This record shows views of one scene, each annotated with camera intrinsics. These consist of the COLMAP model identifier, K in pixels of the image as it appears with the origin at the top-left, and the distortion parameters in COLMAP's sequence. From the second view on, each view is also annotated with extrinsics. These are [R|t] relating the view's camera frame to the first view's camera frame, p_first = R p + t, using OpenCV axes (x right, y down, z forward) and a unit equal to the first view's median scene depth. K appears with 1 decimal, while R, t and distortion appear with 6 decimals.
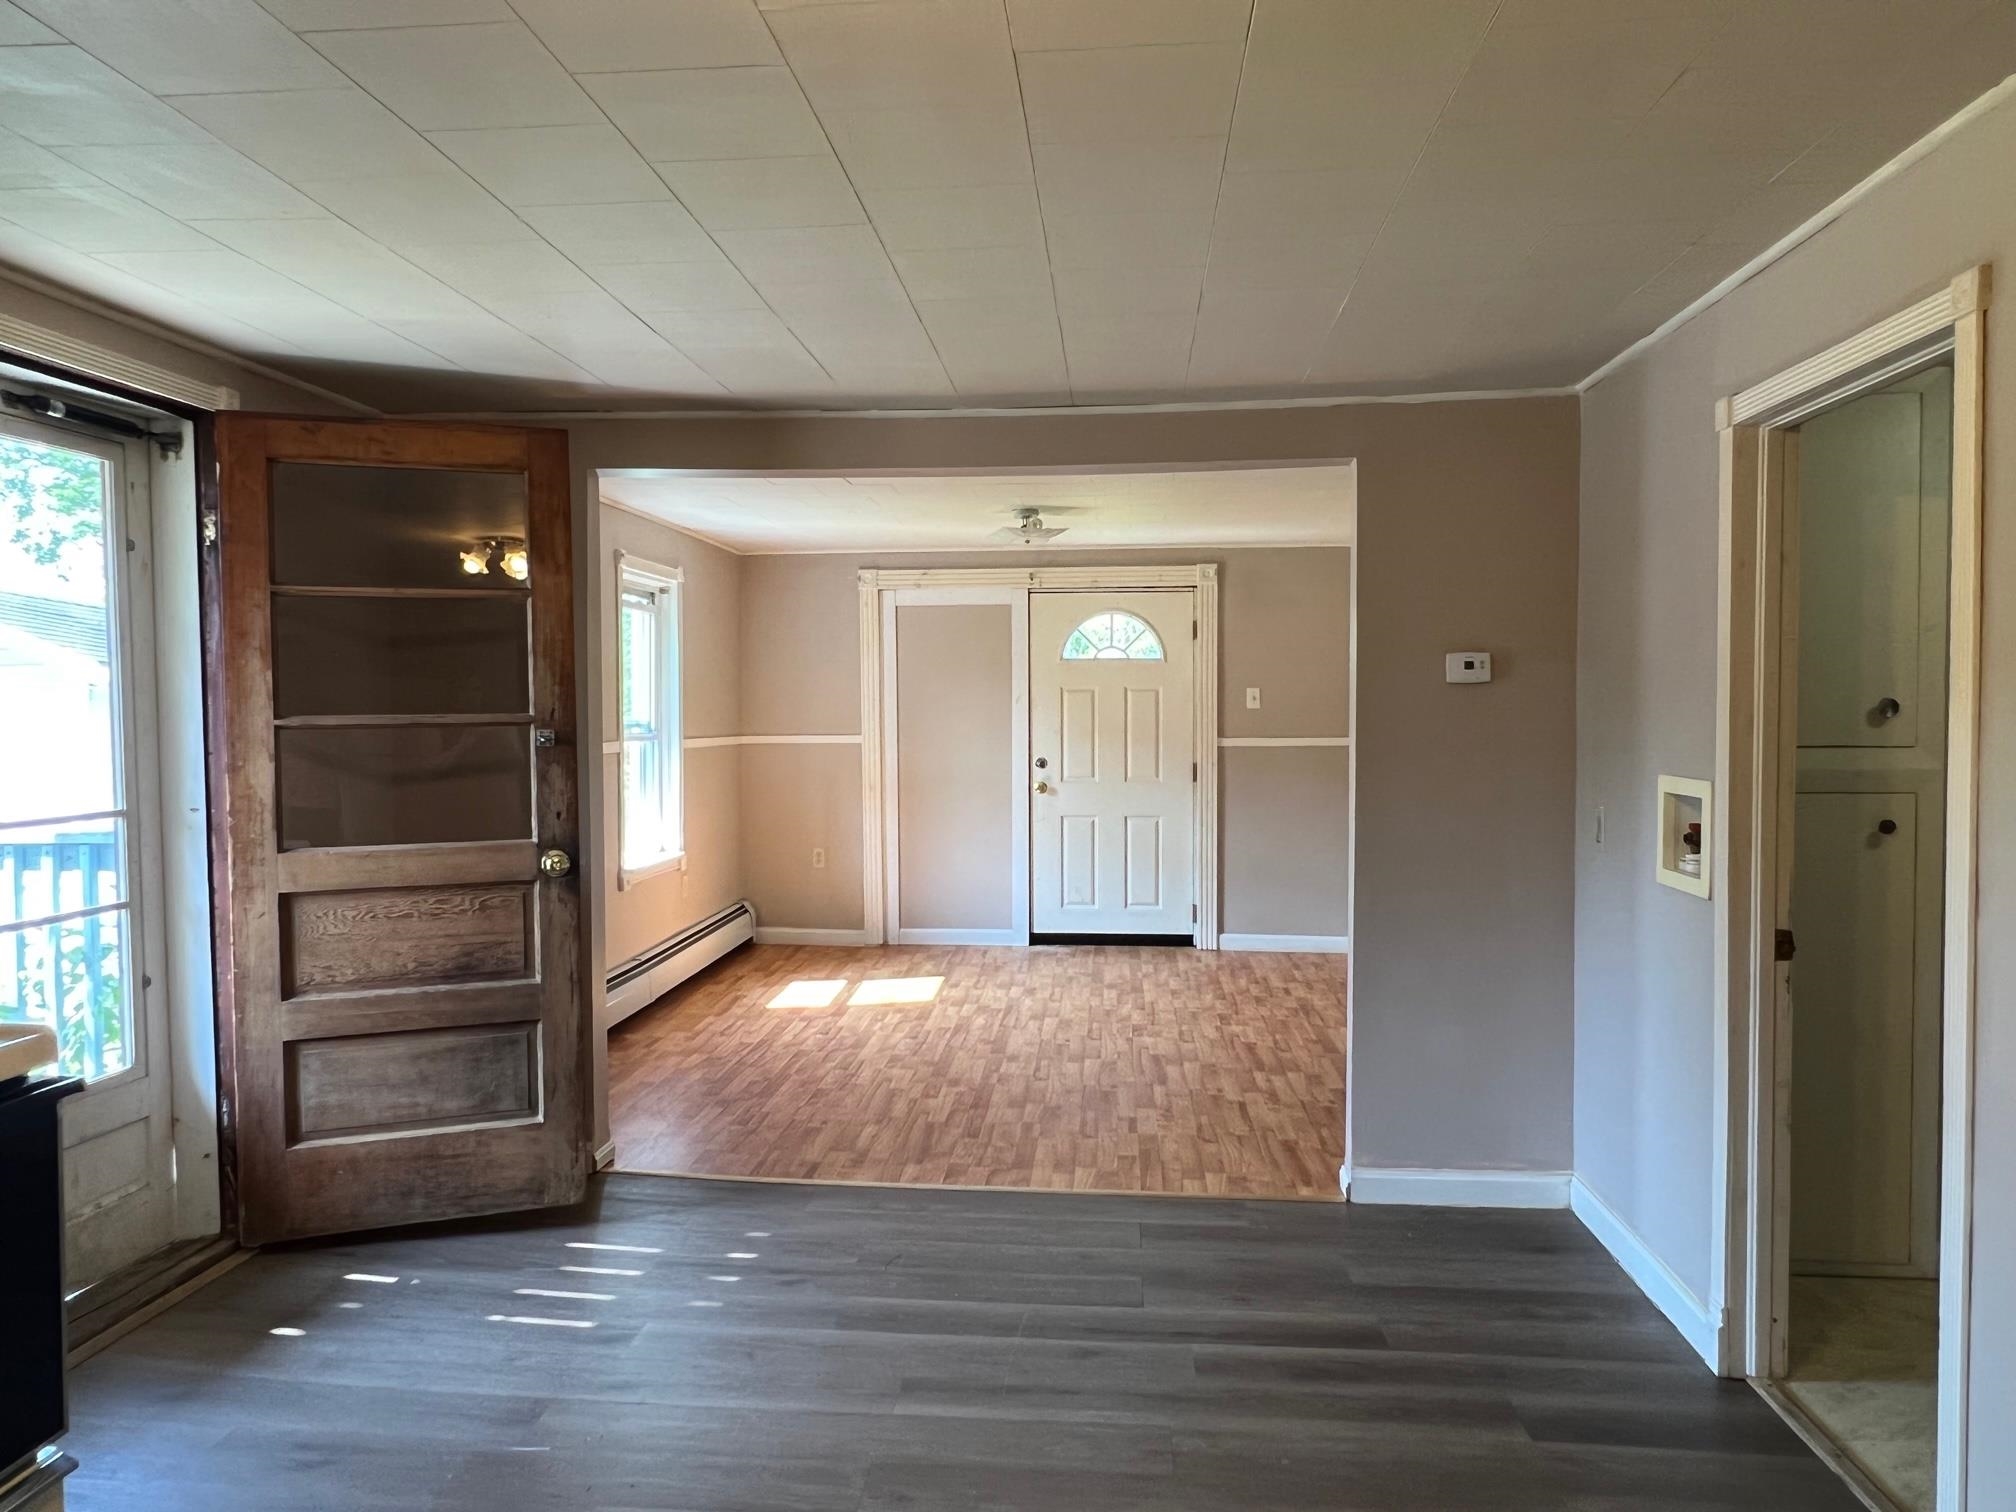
lens RADIAL K [[1356.6, 0, 1005.8], [0, 1356.6, 759.6], [0, 0, 1]] dist [0.078632, 0.002522]
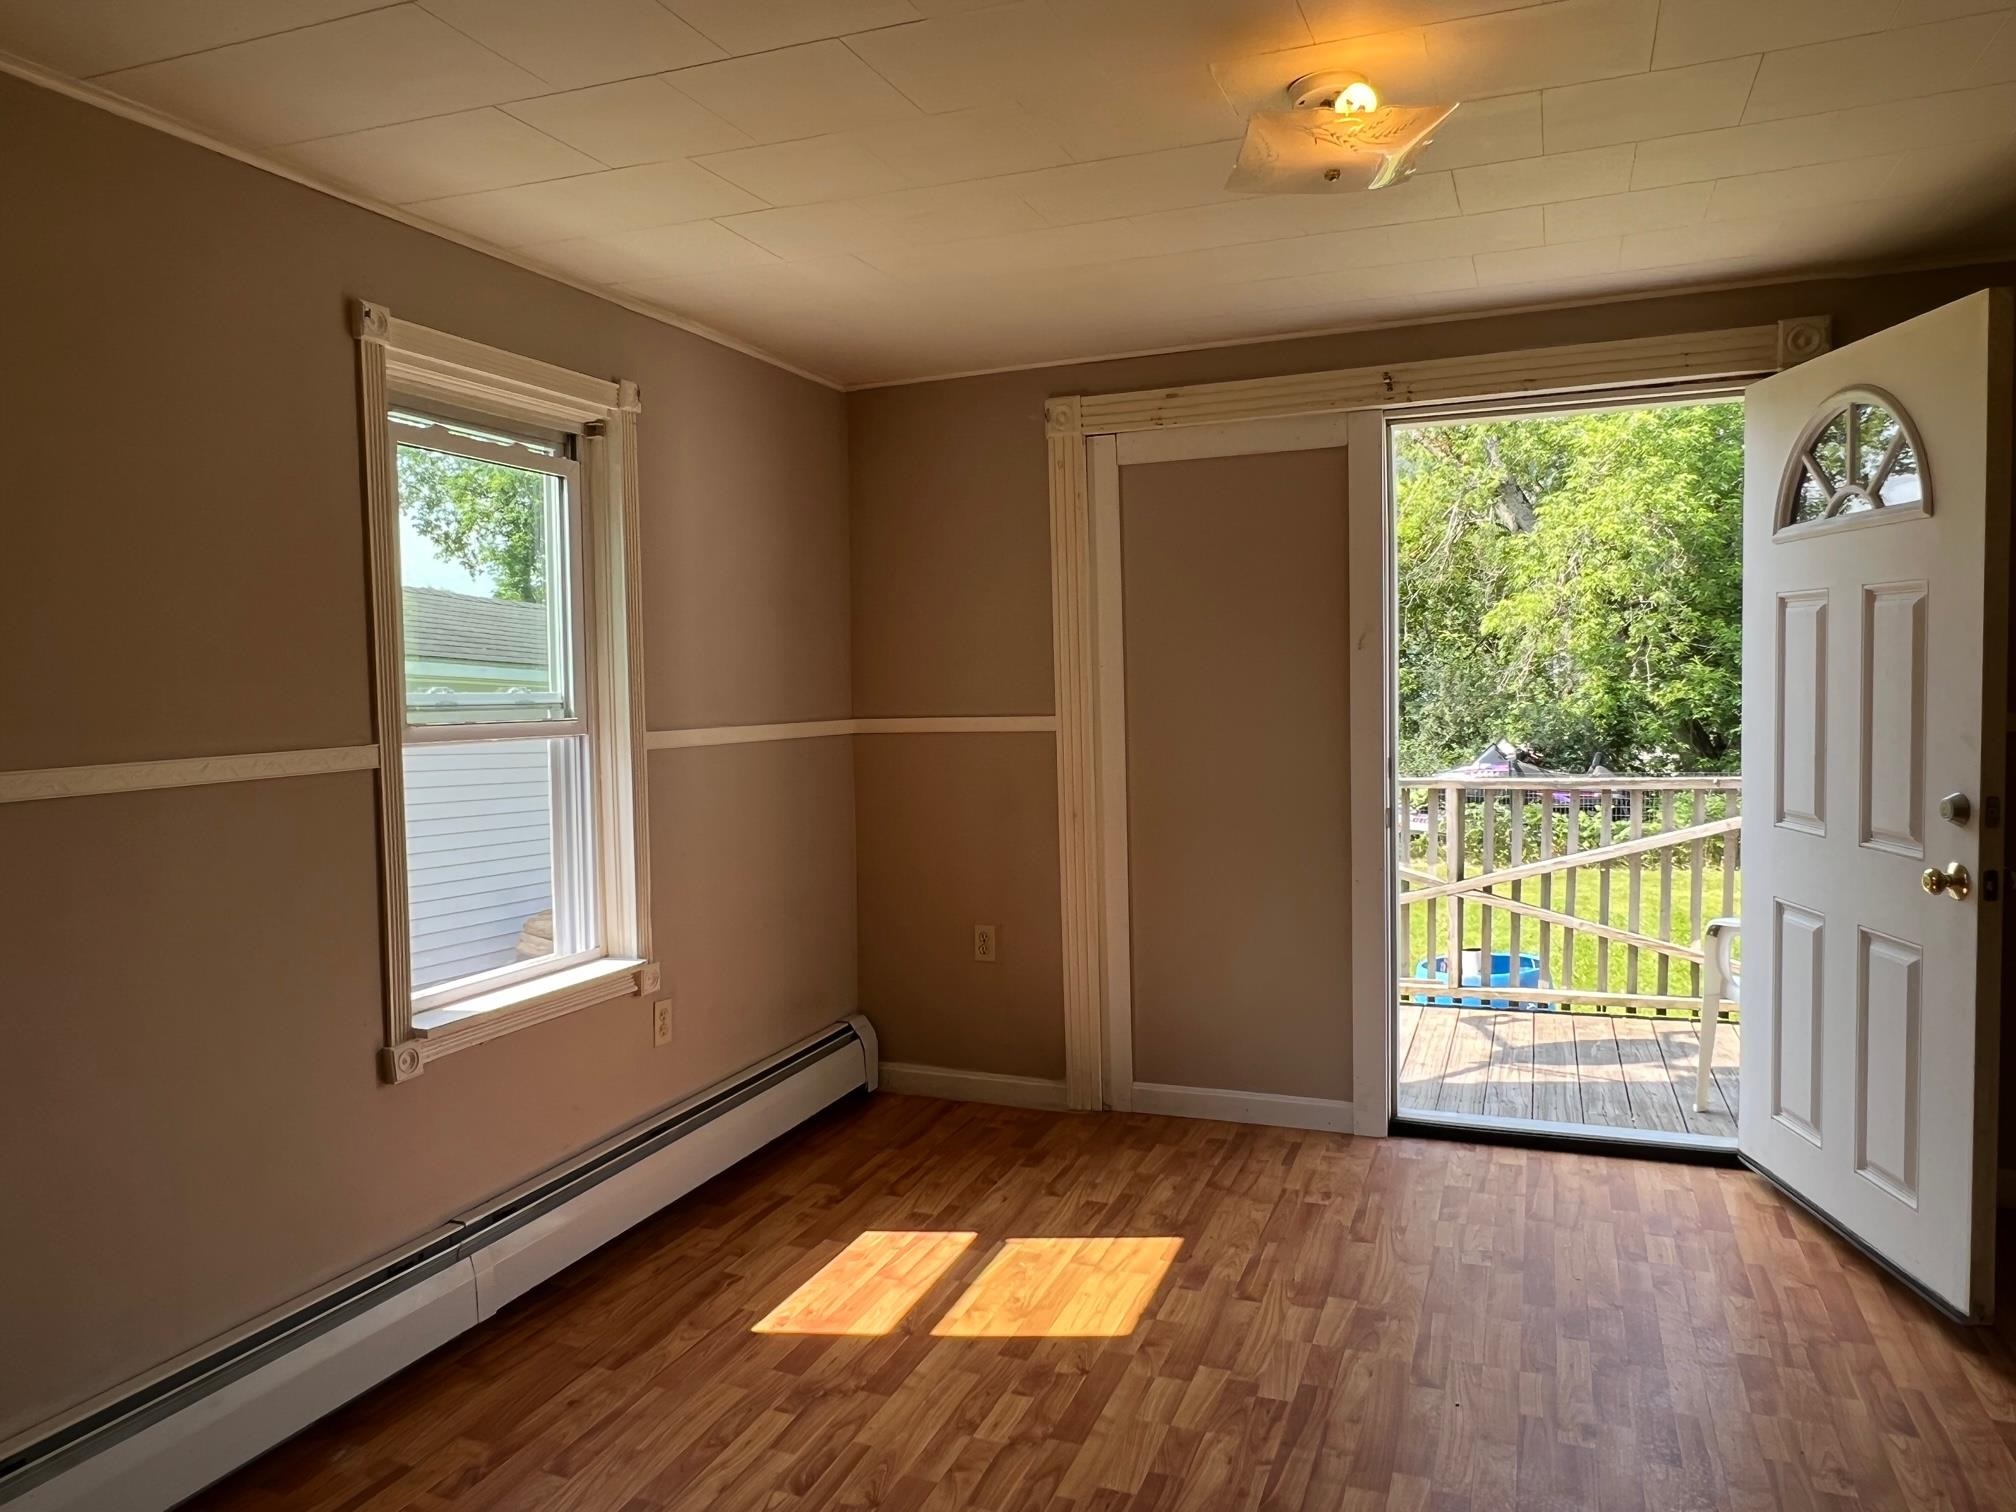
lens RADIAL K [[1356.6, 0, 1008.9], [0, 1356.6, 758.2], [0, 0, 1]] dist [0.078632, 0.002522]
pose [[0.954718, -0.003398, -0.297492, 0.034289], [0.009684, 0.999760, 0.019658, -0.012045], [0.297354, -0.021648, 0.954522, 0.499589]]
